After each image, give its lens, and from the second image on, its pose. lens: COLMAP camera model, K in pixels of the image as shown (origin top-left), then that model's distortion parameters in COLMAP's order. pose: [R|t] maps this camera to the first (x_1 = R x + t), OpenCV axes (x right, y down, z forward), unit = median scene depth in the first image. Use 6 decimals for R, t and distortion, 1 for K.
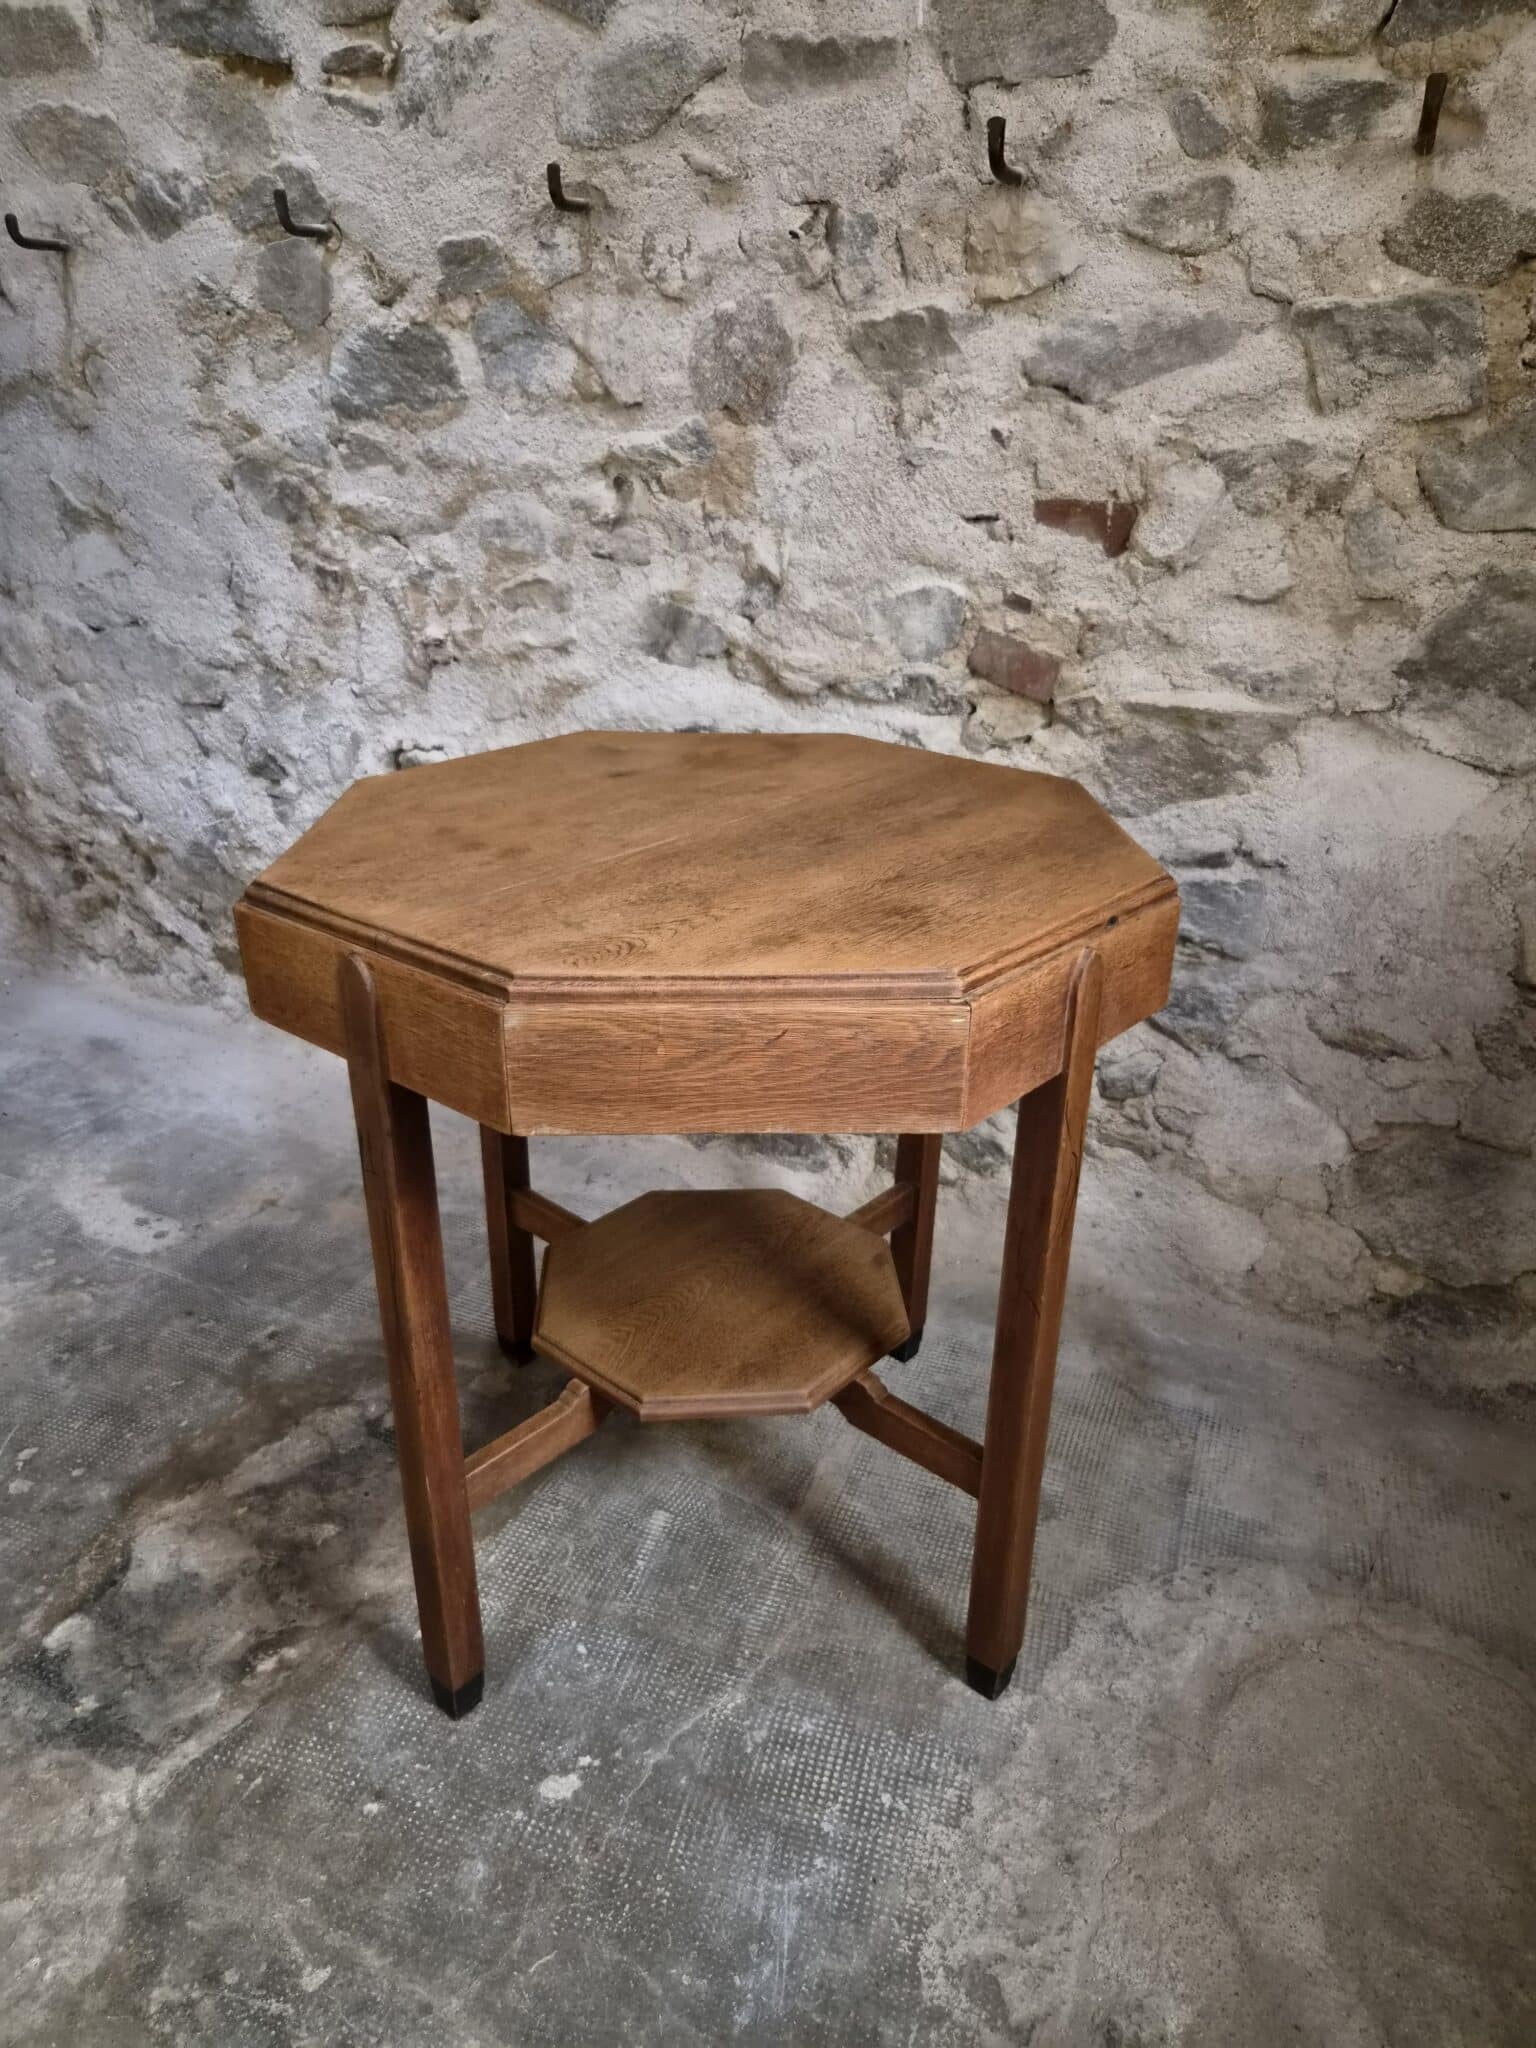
lens RADIAL K [[1390.3, 0, 762.3], [0, 1390.3, 1038.6], [0, 0, 1]] dist [0.057673, -0.043849]
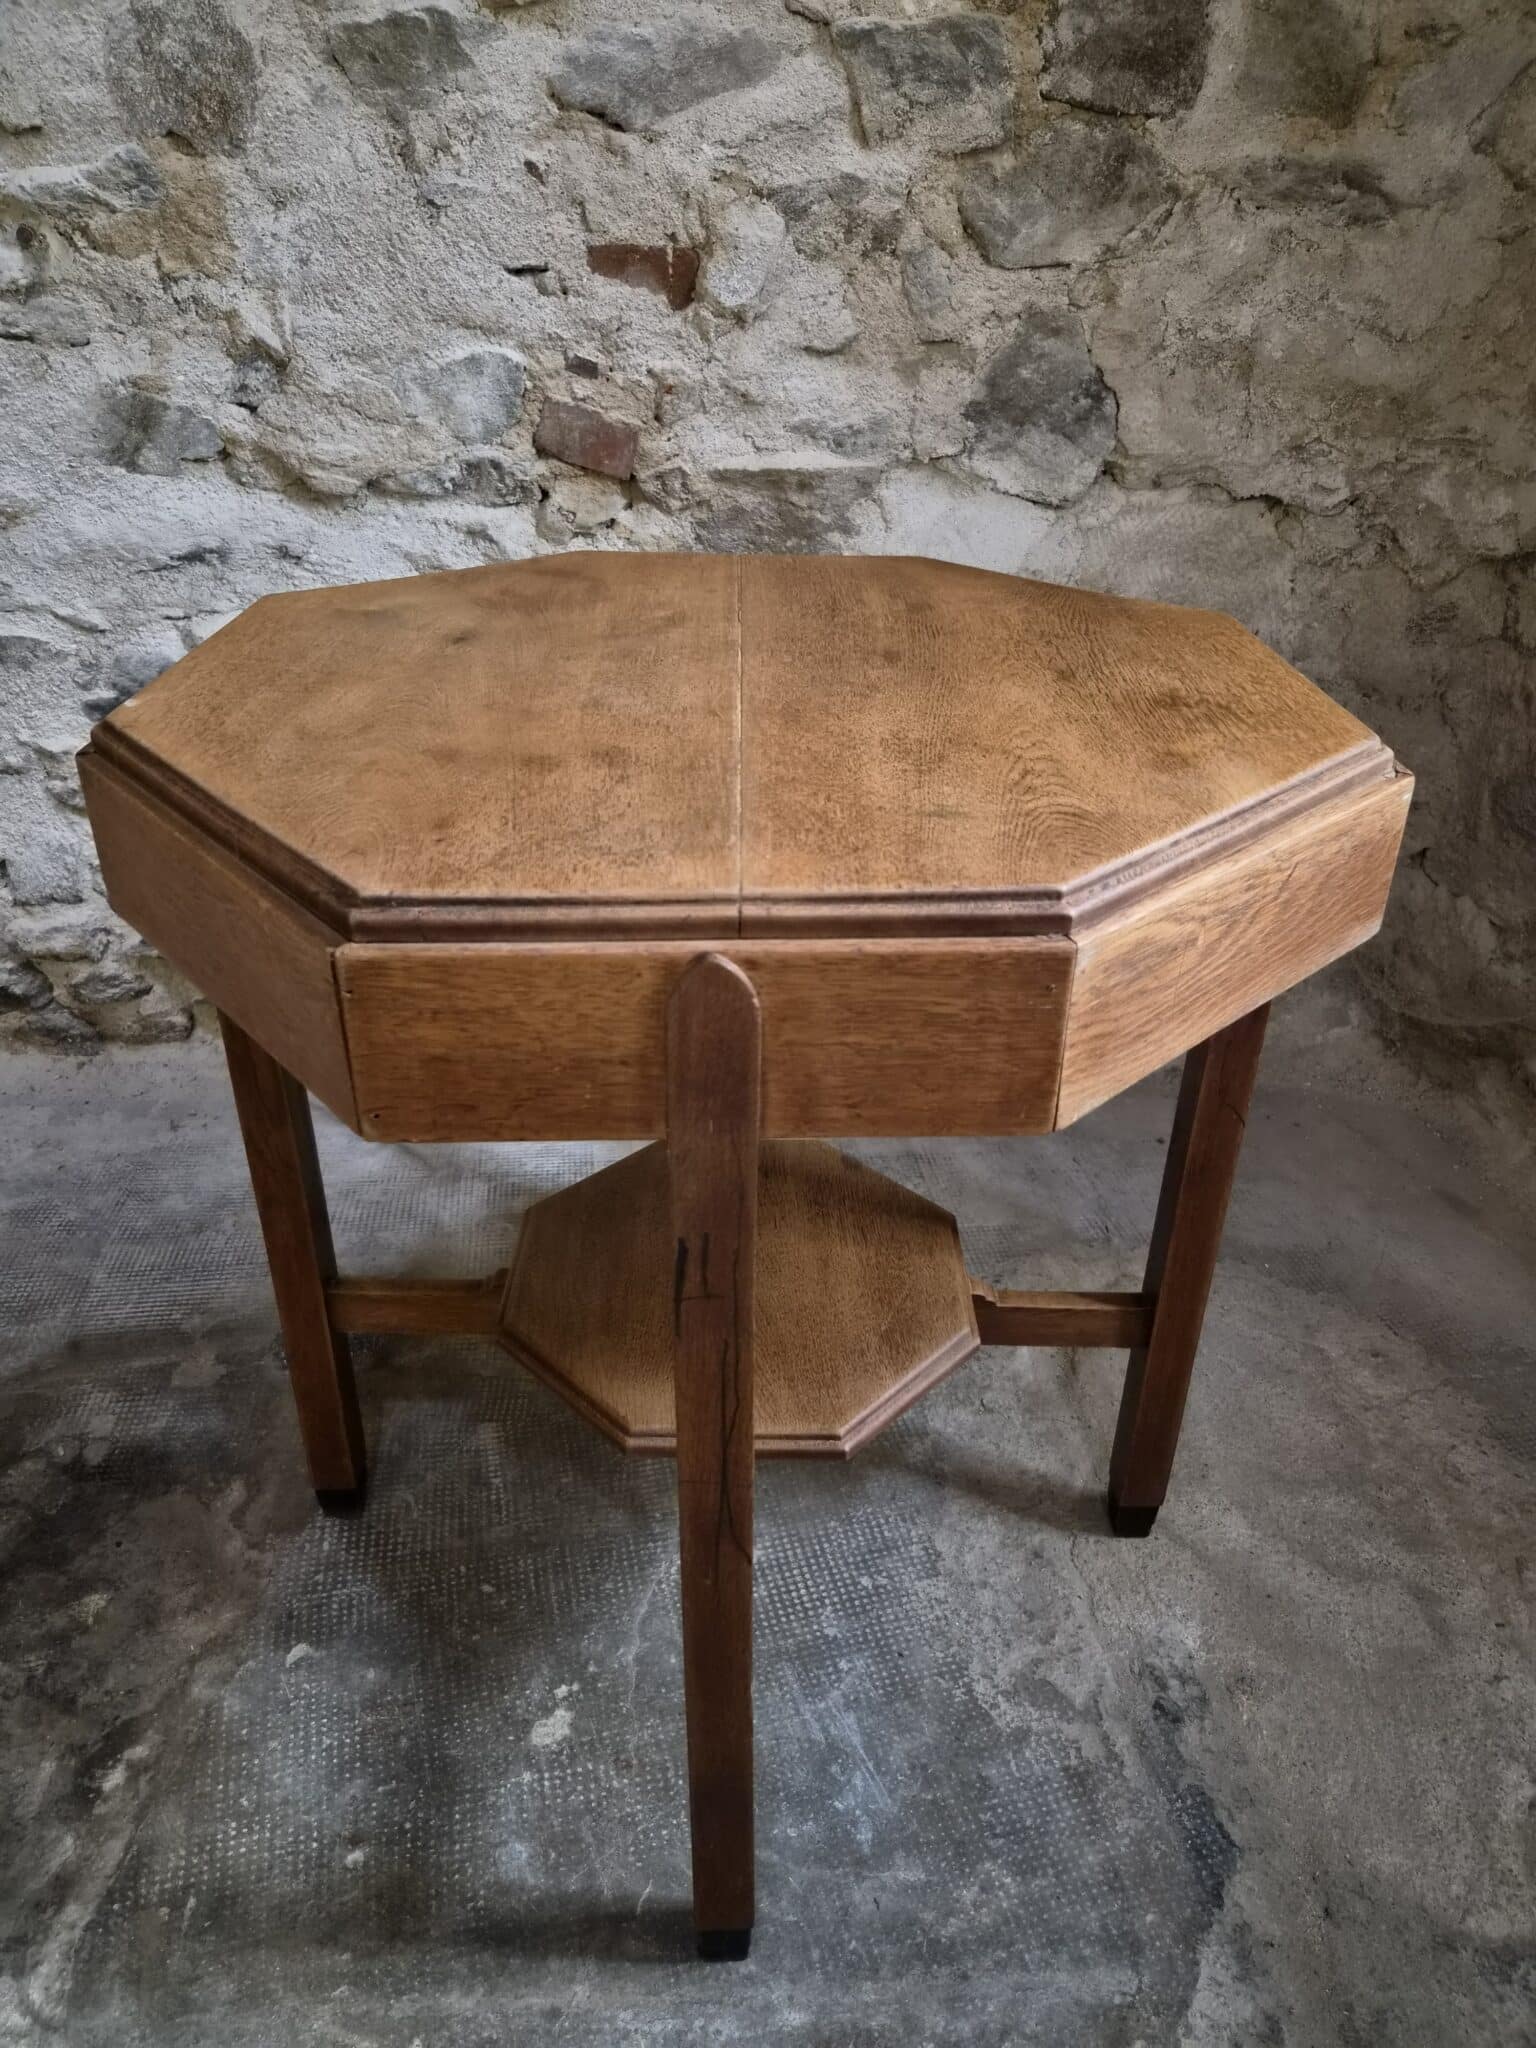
lens RADIAL K [[1382.2, 0, 761.6], [0, 1382.2, 1028.4], [0, 0, 1]] dist [0.064033, -0.048341]
pose [[0.861314, -0.244394, 0.445433, -0.230717], [0.210290, 0.969571, 0.125343, 0.018725], [-0.462512, -0.014290, 0.886498, 0.125598]]
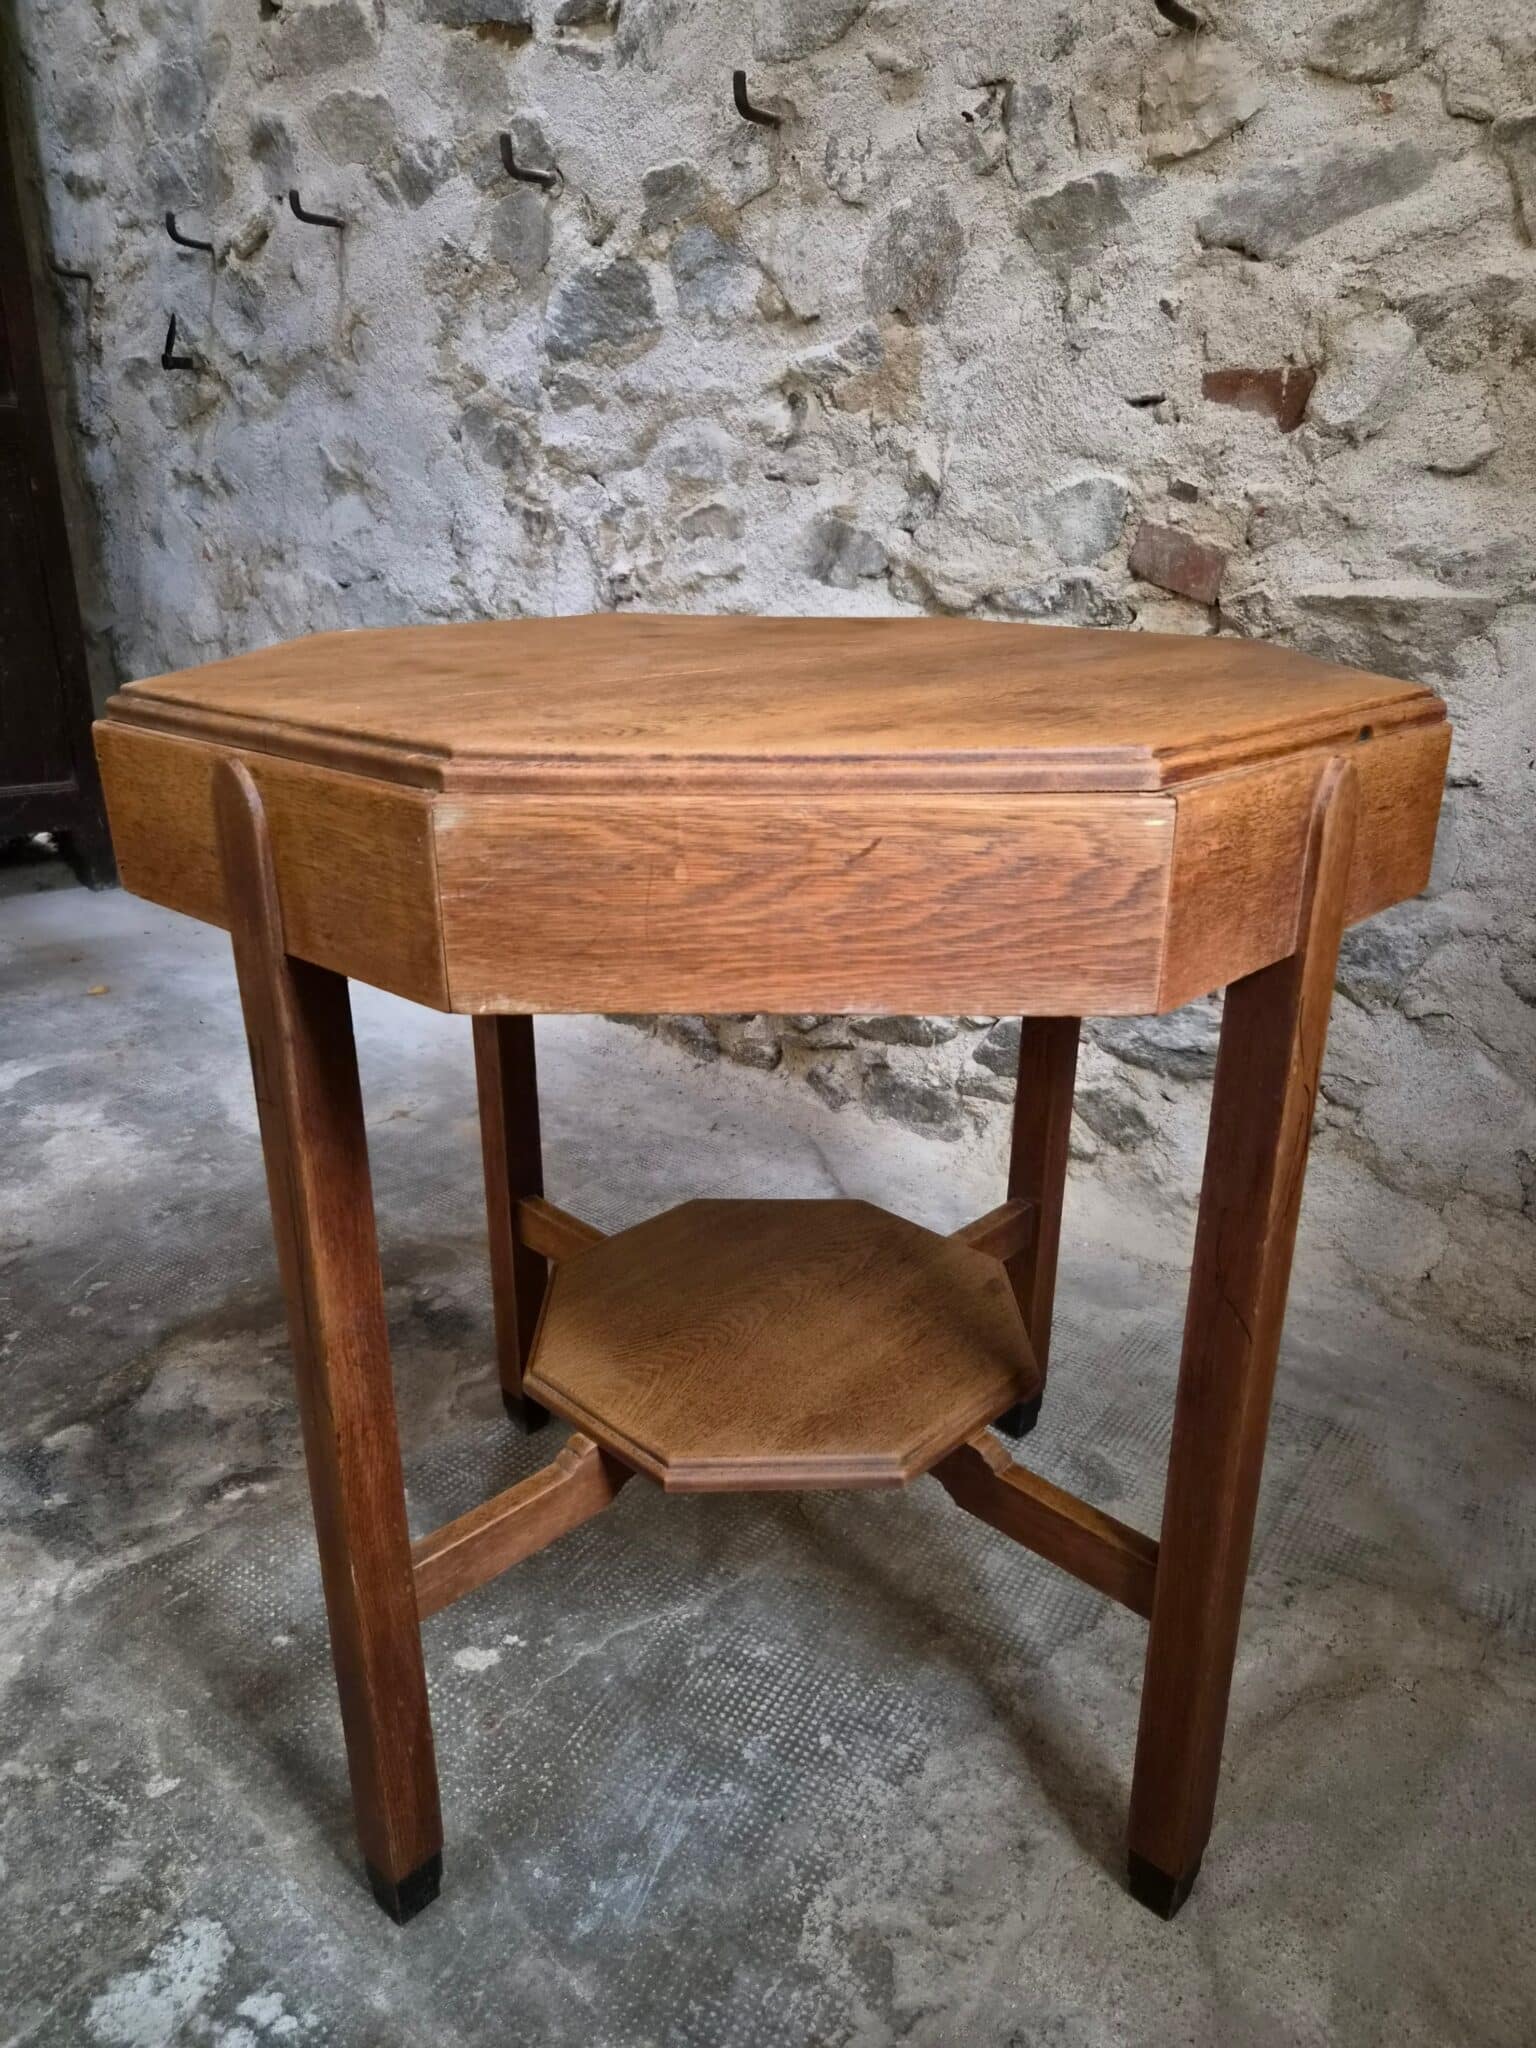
lens RADIAL K [[1401.1, 0, 775.3], [0, 1401.1, 1024.1], [0, 0, 1]] dist [0.063338, -0.048589]
pose [[0.972808, 0.082545, -0.216405, 0.152590], [-0.101430, 0.991808, -0.077643, 0.130233], [0.208223, 0.097482, 0.973211, 0.081737]]
